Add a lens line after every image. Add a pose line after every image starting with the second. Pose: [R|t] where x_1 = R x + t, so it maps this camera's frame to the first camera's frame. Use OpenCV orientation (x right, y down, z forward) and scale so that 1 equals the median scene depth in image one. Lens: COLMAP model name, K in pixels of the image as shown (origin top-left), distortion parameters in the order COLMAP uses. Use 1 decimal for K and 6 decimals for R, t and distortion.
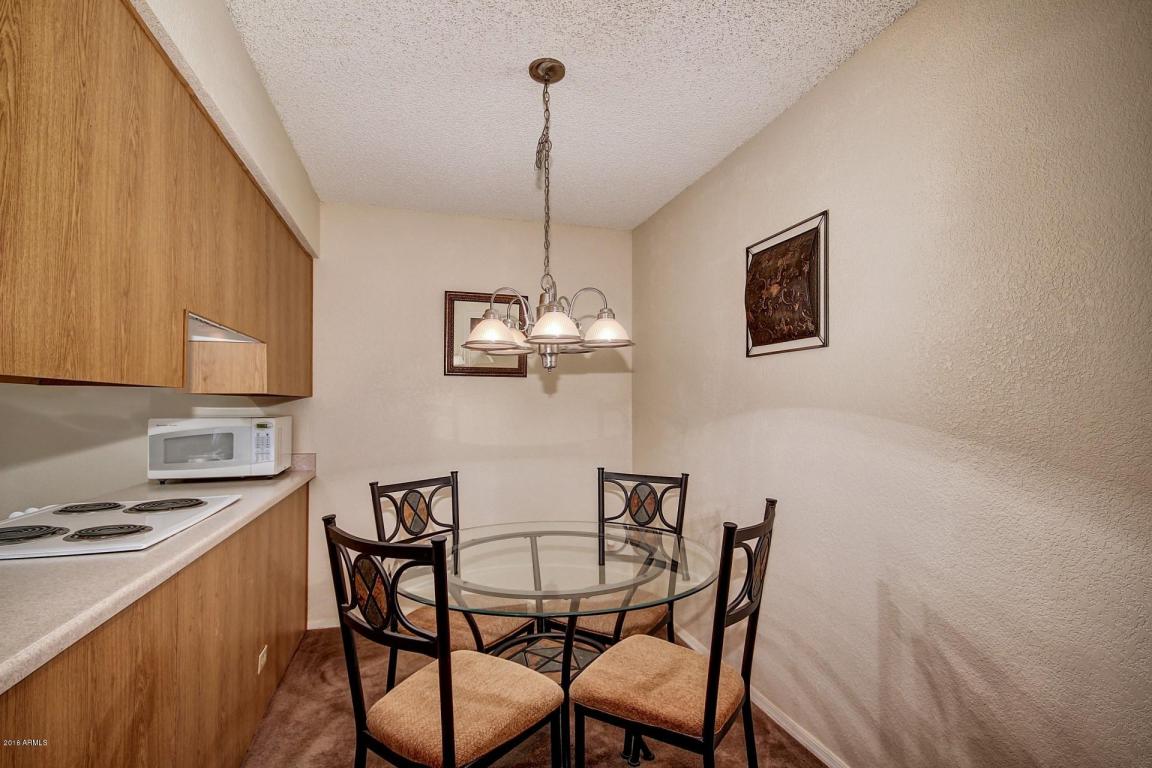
lens RADIAL K [[532.3, 0, 572.4], [0, 532.3, 394.5], [0, 0, 1]] dist [-0.004487, -0.000527]
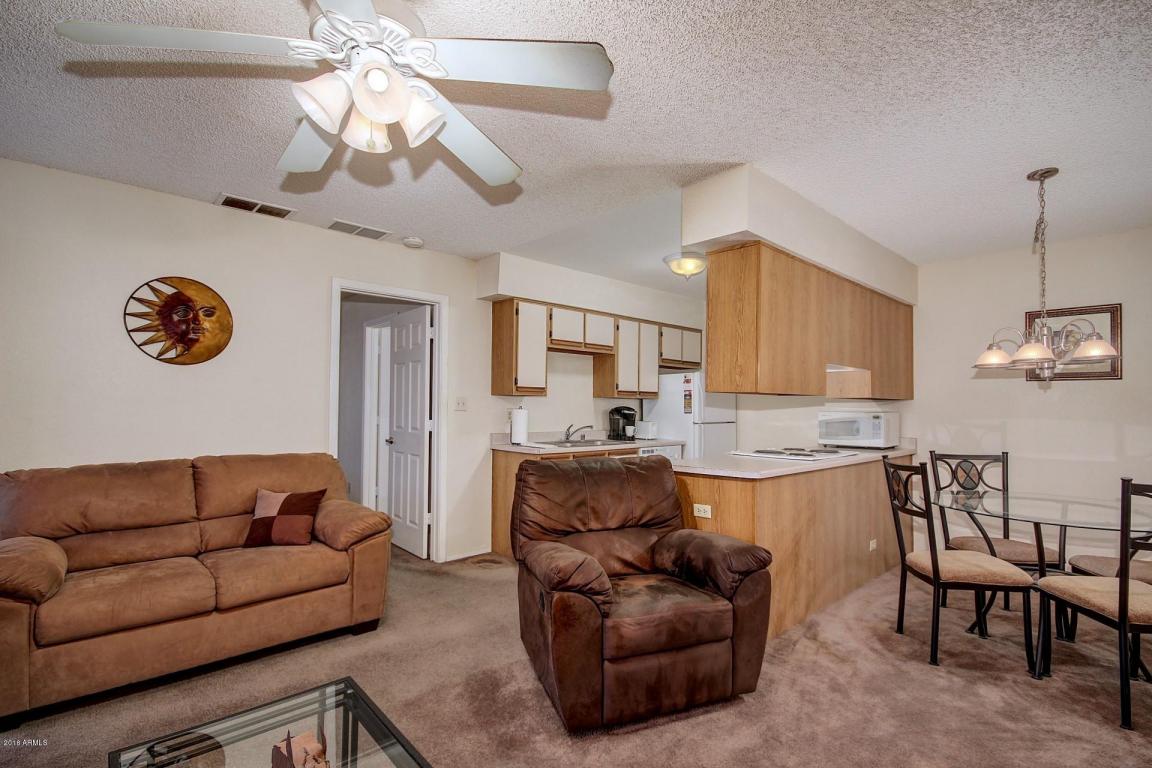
lens RADIAL K [[532.3, 0, 572.4], [0, 532.3, 394.5], [0, 0, 1]] dist [-0.004487, -0.000527]
pose [[0.428179, -0.017191, -0.903530, 0.598098], [0.008864, 0.999851, -0.014823, 0.005360], [0.903651, -0.001662, 0.428267, -0.667077]]
